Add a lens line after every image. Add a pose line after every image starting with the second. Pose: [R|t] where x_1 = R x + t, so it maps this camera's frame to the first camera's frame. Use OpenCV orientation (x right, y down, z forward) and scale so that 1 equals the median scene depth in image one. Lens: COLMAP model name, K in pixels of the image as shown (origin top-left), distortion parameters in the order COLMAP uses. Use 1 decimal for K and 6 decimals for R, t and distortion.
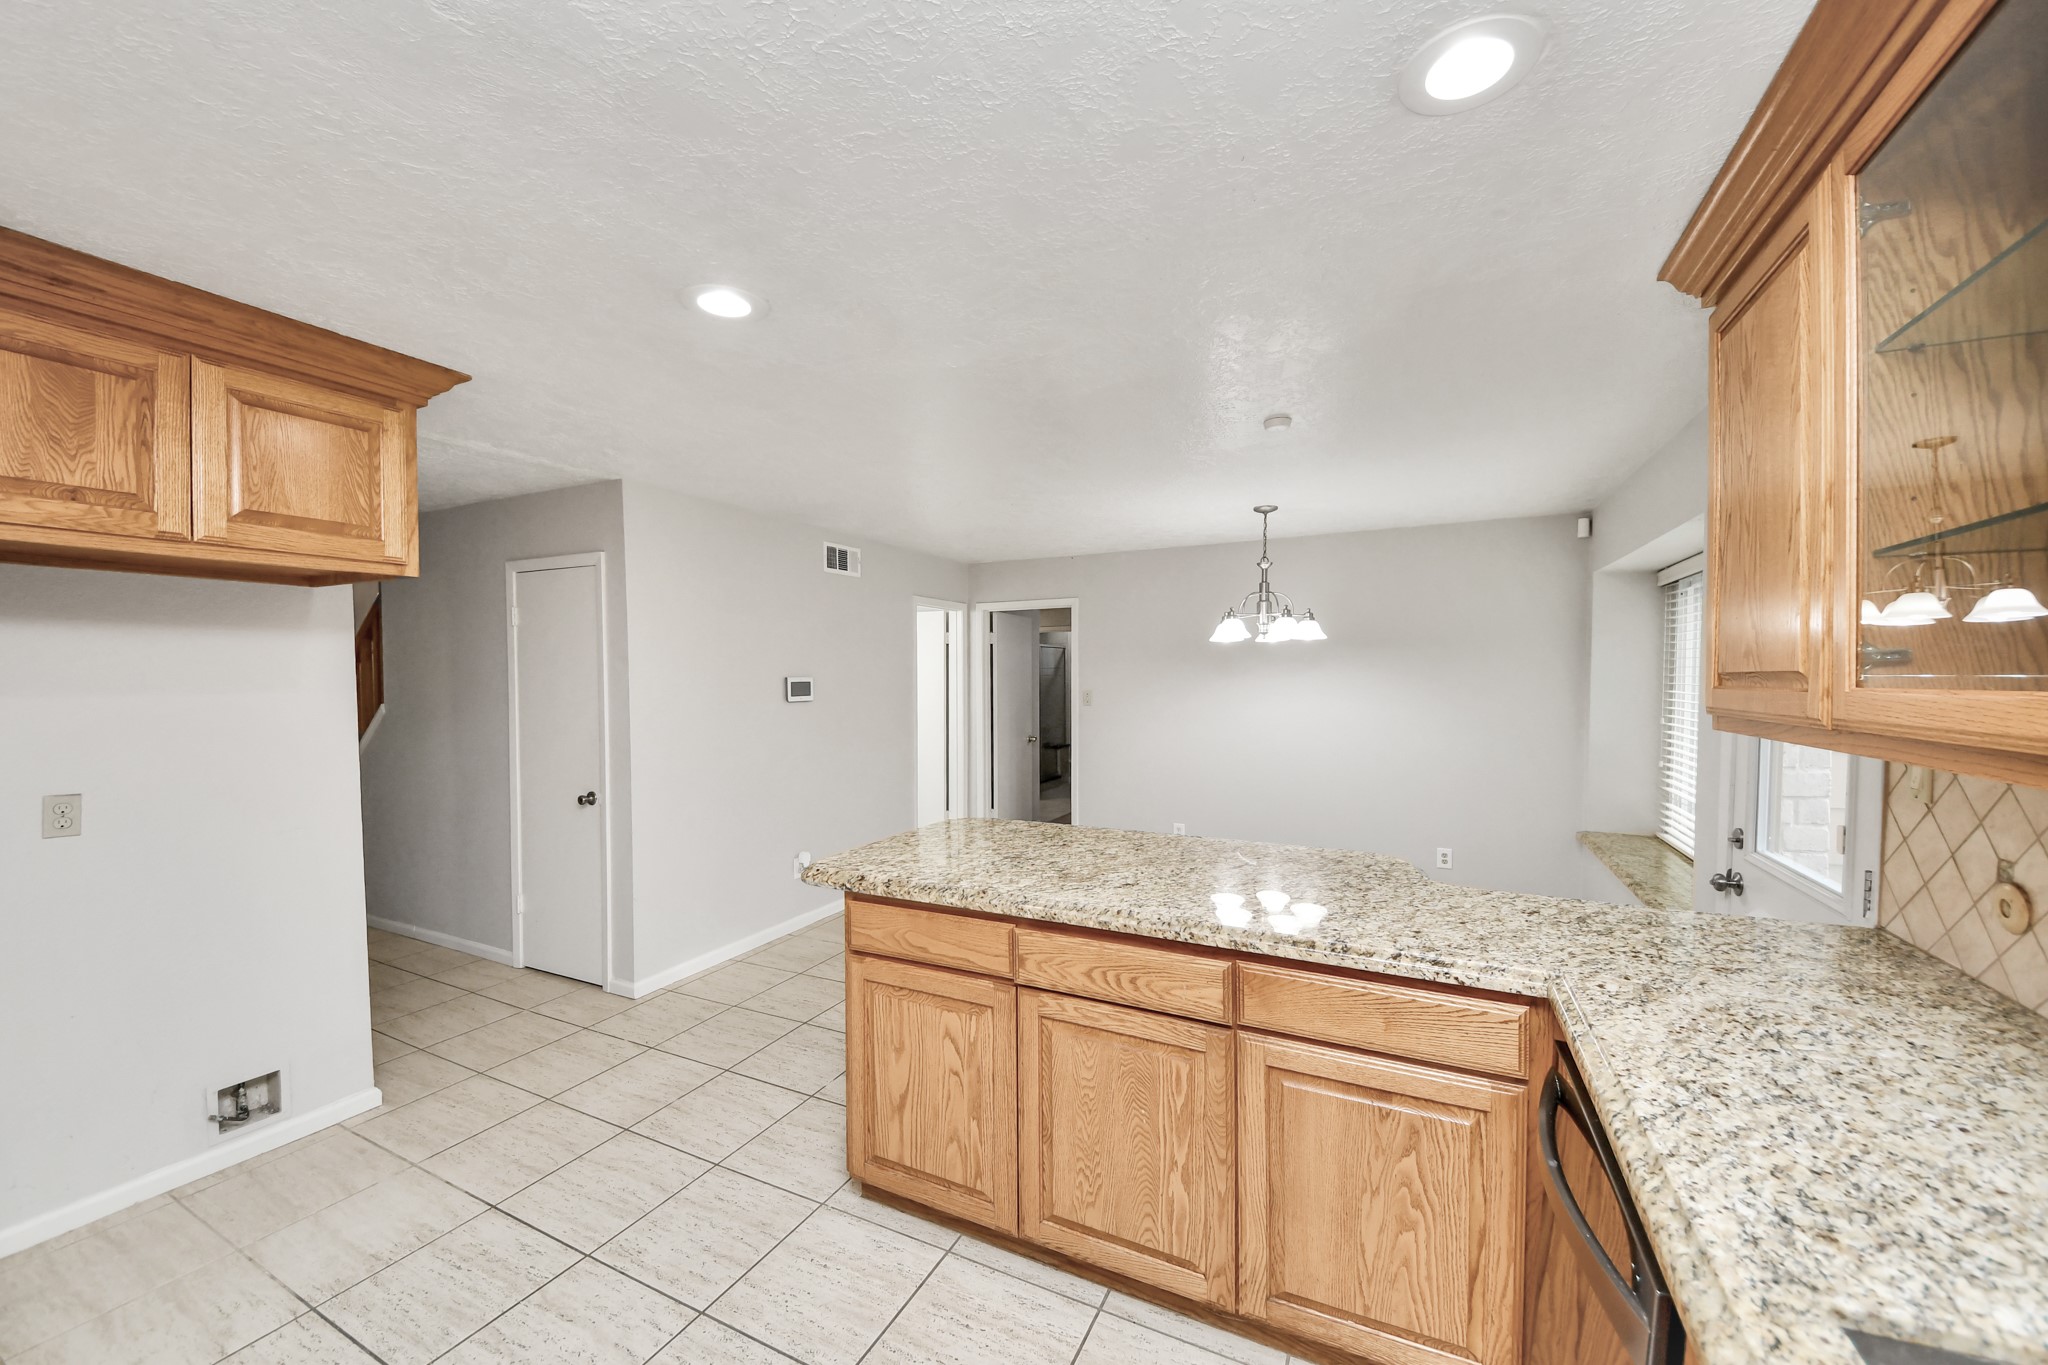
lens RADIAL K [[746.9, 0, 1035.1], [0, 746.9, 684.9], [0, 0, 1]] dist [0.021507, -0.013989]
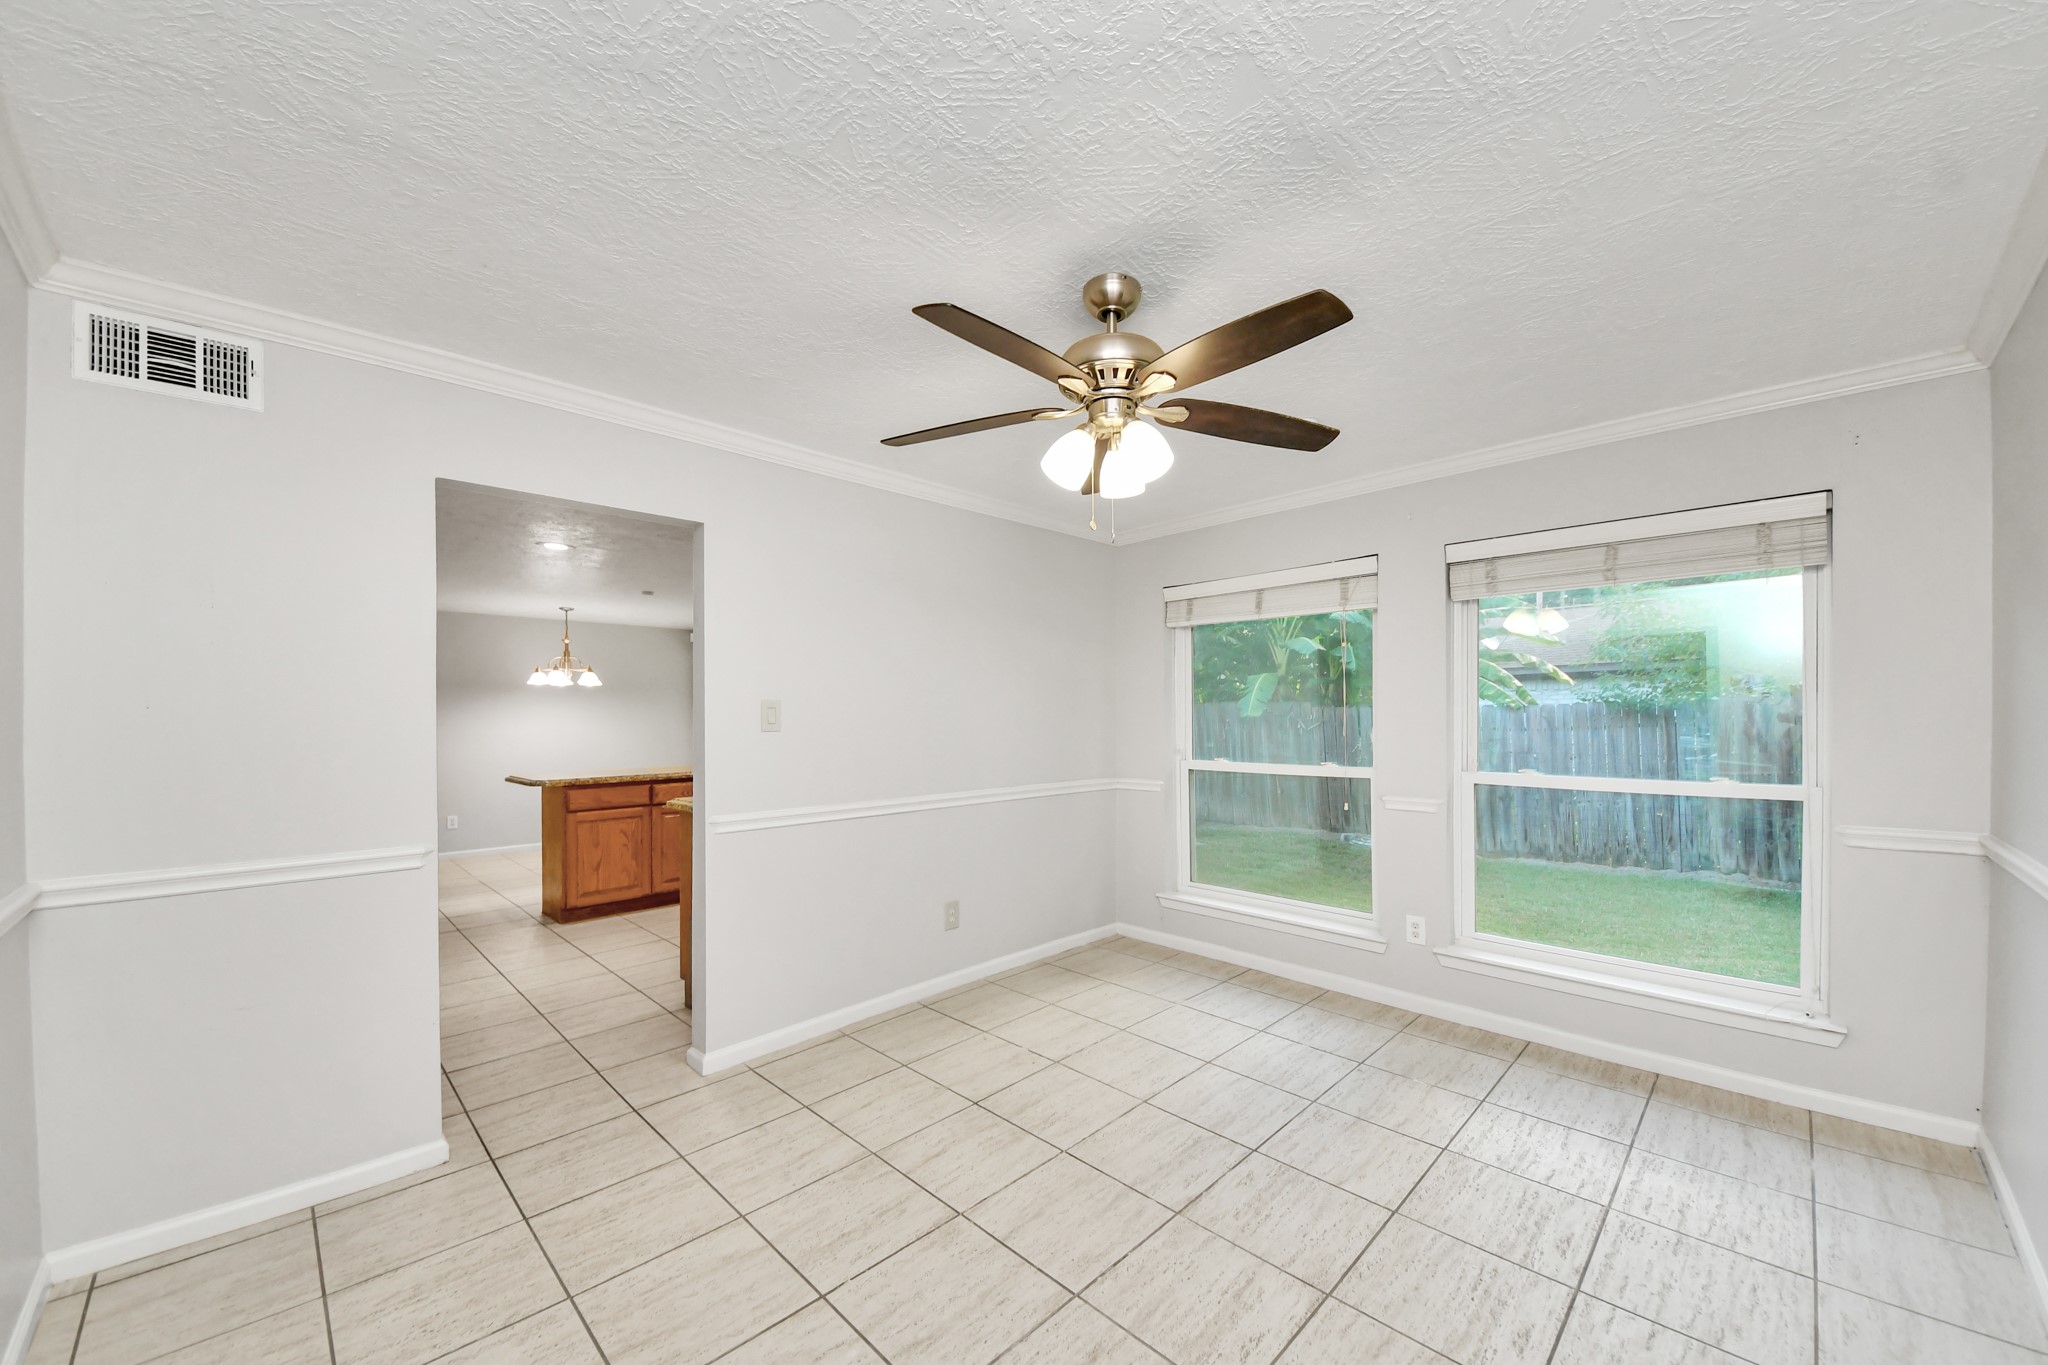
lens RADIAL K [[760.5, 0, 1020.4], [0, 760.5, 717.9], [0, 0, 1]] dist [0.045141, -0.023845]
pose [[0.317610, 0.003727, 0.948214, -2.250659], [0.016568, 0.999818, -0.009479, 0.111298], [-0.948077, 0.018721, 0.317490, -1.214037]]
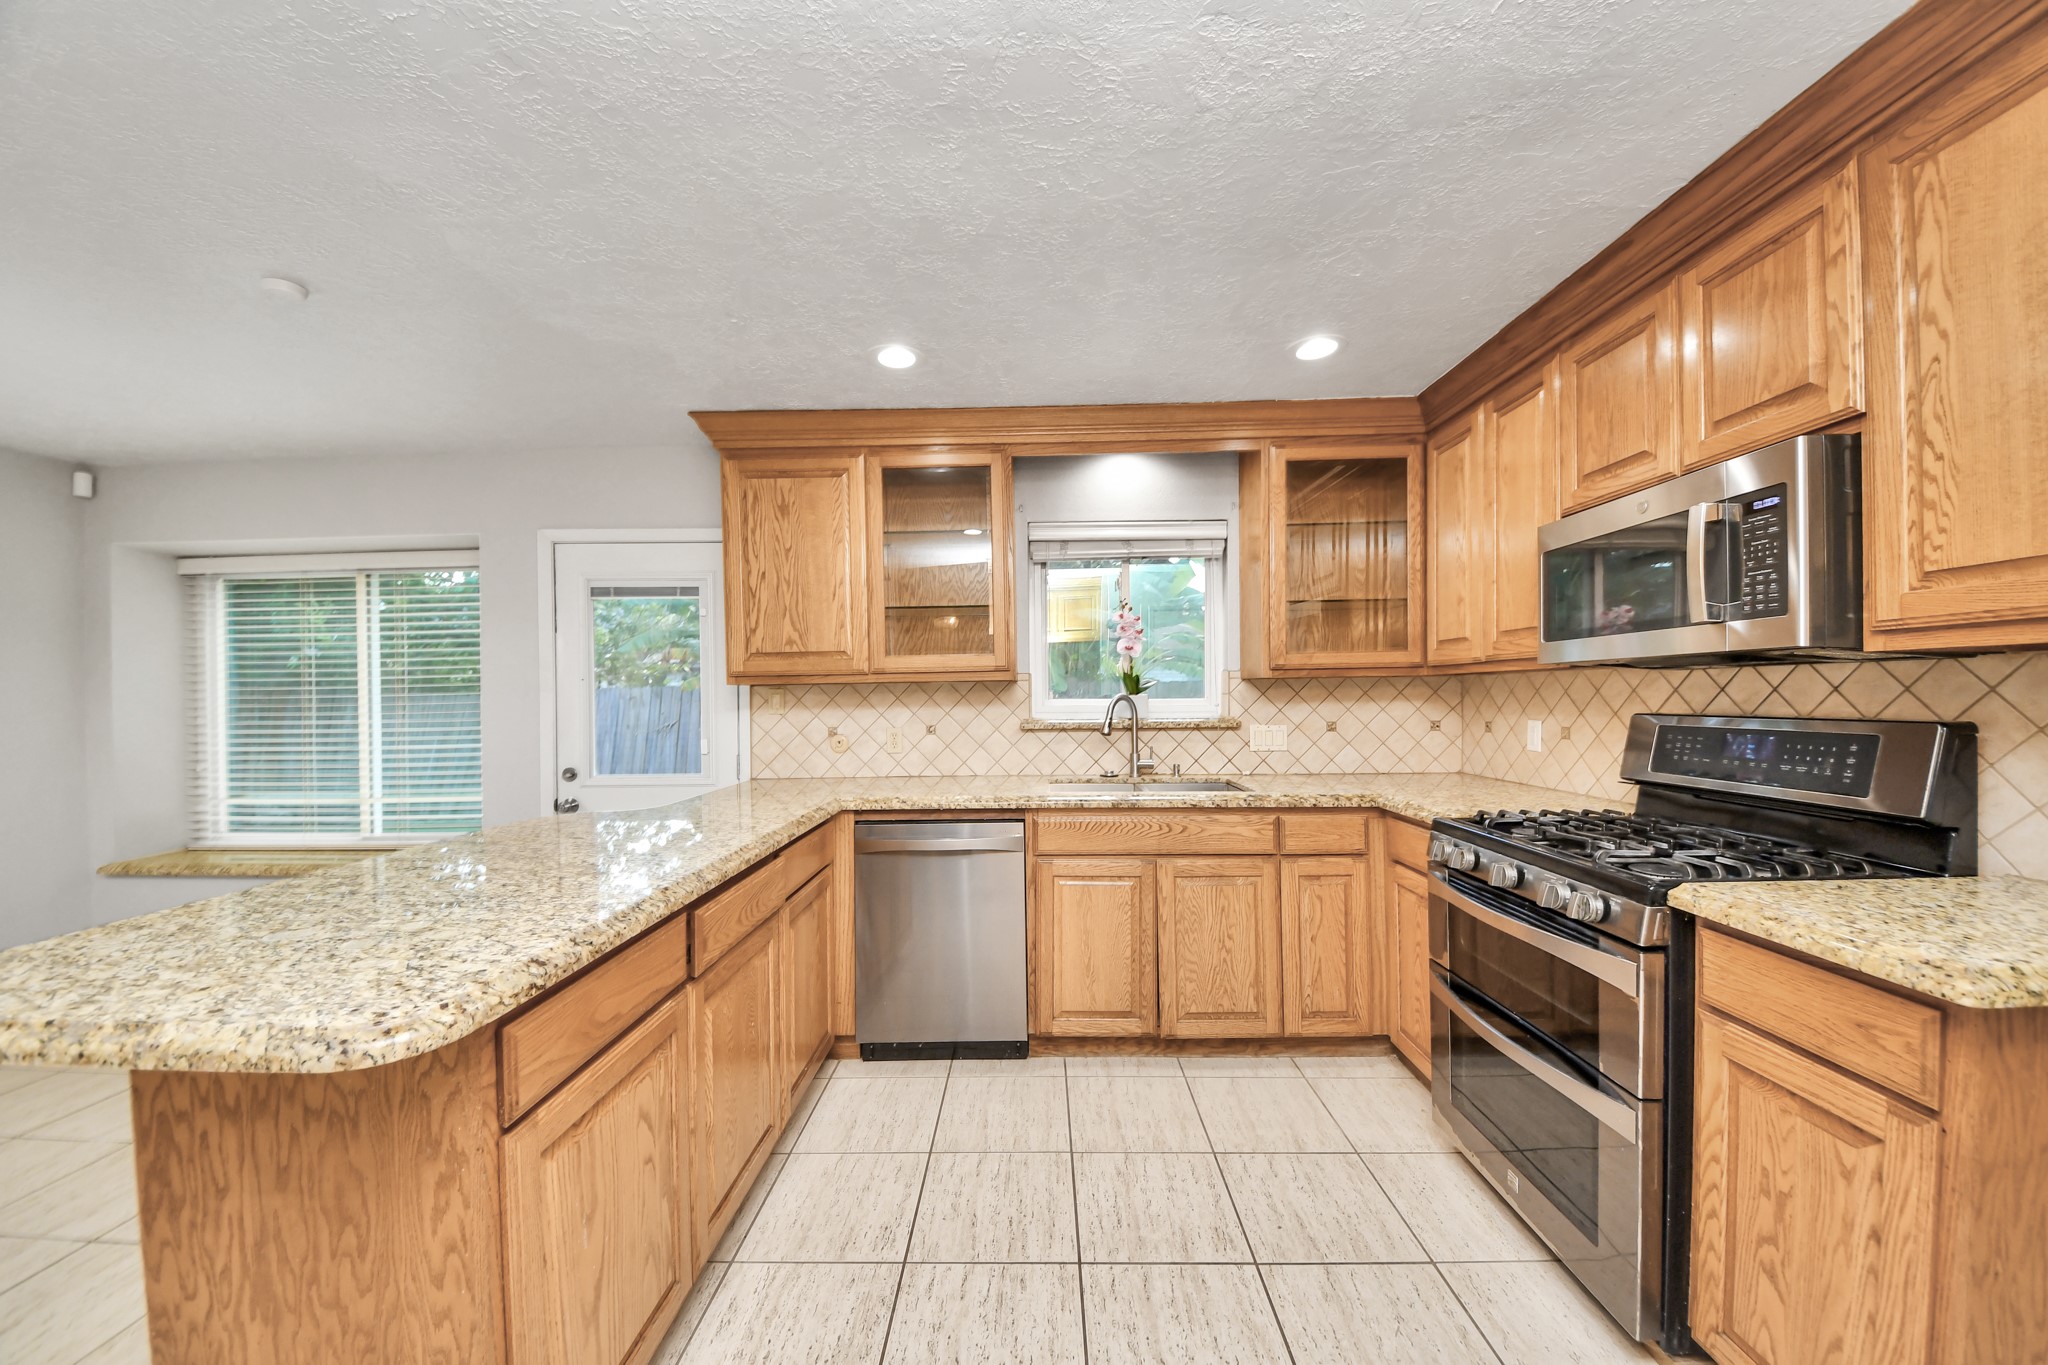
lens RADIAL K [[735.3, 0, 1021.3], [0, 735.3, 699.4], [0, 0, 1]] dist [0.026874, -0.015910]
pose [[-0.422991, 0.002687, 0.906130, -0.885450], [0.025692, 0.999629, 0.009029, 0.084049], [-0.905770, 0.027100, -0.422903, 0.959413]]
